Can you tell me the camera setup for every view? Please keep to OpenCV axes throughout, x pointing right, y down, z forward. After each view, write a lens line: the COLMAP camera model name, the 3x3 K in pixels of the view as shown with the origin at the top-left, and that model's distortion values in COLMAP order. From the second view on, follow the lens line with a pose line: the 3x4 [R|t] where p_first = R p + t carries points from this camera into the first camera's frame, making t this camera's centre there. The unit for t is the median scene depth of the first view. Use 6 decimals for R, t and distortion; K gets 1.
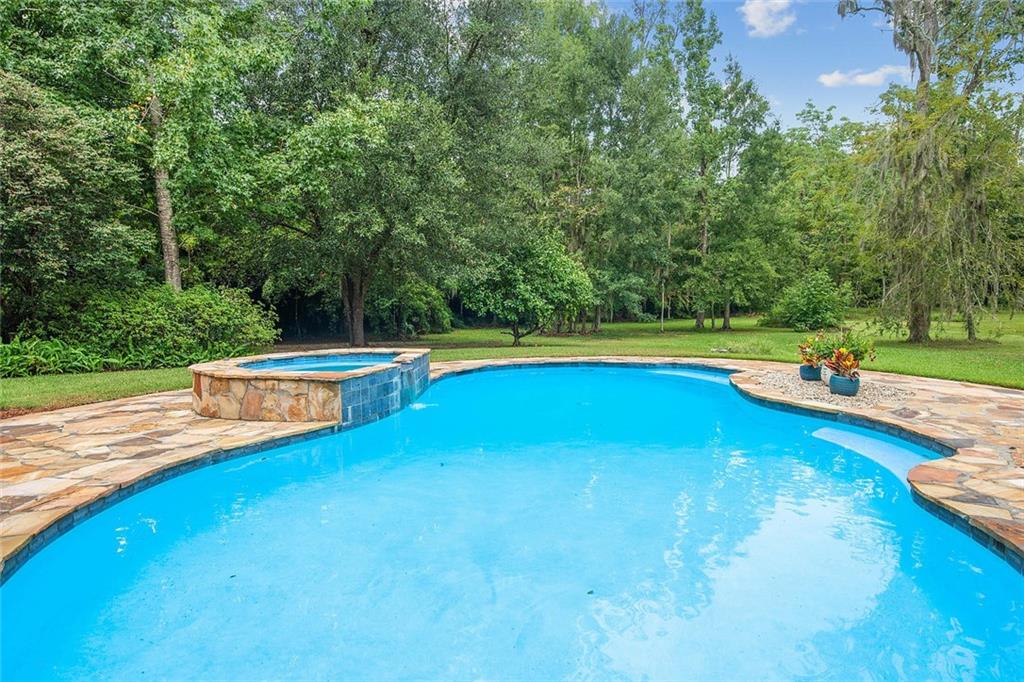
lens RADIAL K [[647.7, 0, 512.0], [0, 647.7, 340.1], [0, 0, 1]] dist [-0.001174, -0.000271]
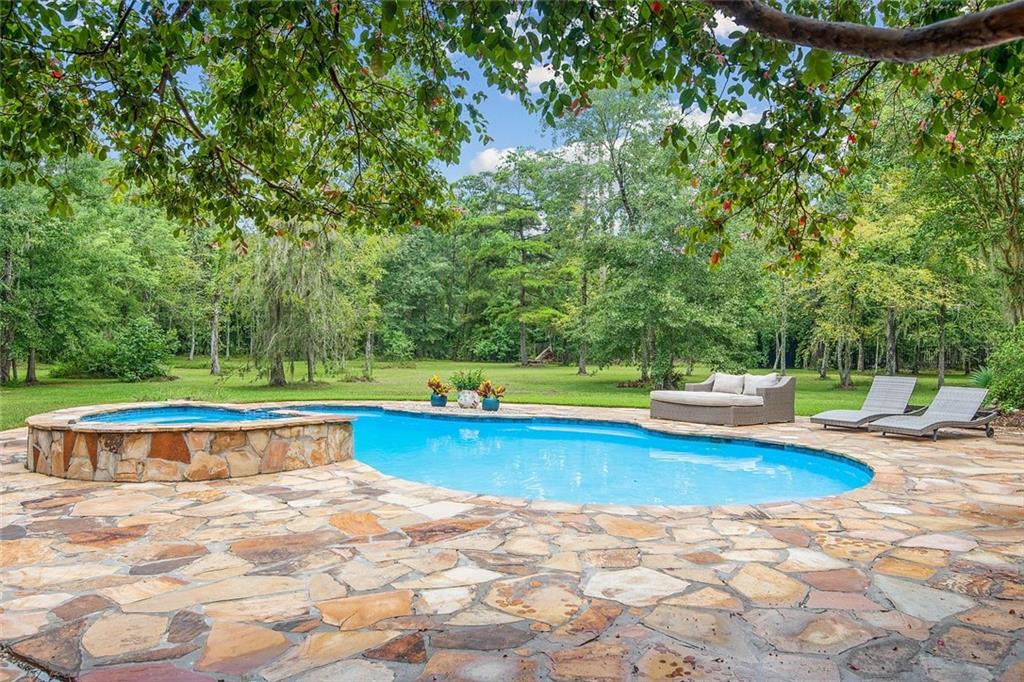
lens RADIAL K [[771.2, 0, 512.1], [0, 771.2, 342.8], [0, 0, 1]] dist [-0.000449, -0.000062]
pose [[0.421771, 0.016979, 0.906543, -1.278578], [0.044778, 0.998215, -0.039528, -0.003670], [-0.905596, 0.057265, 0.420258, 0.214317]]
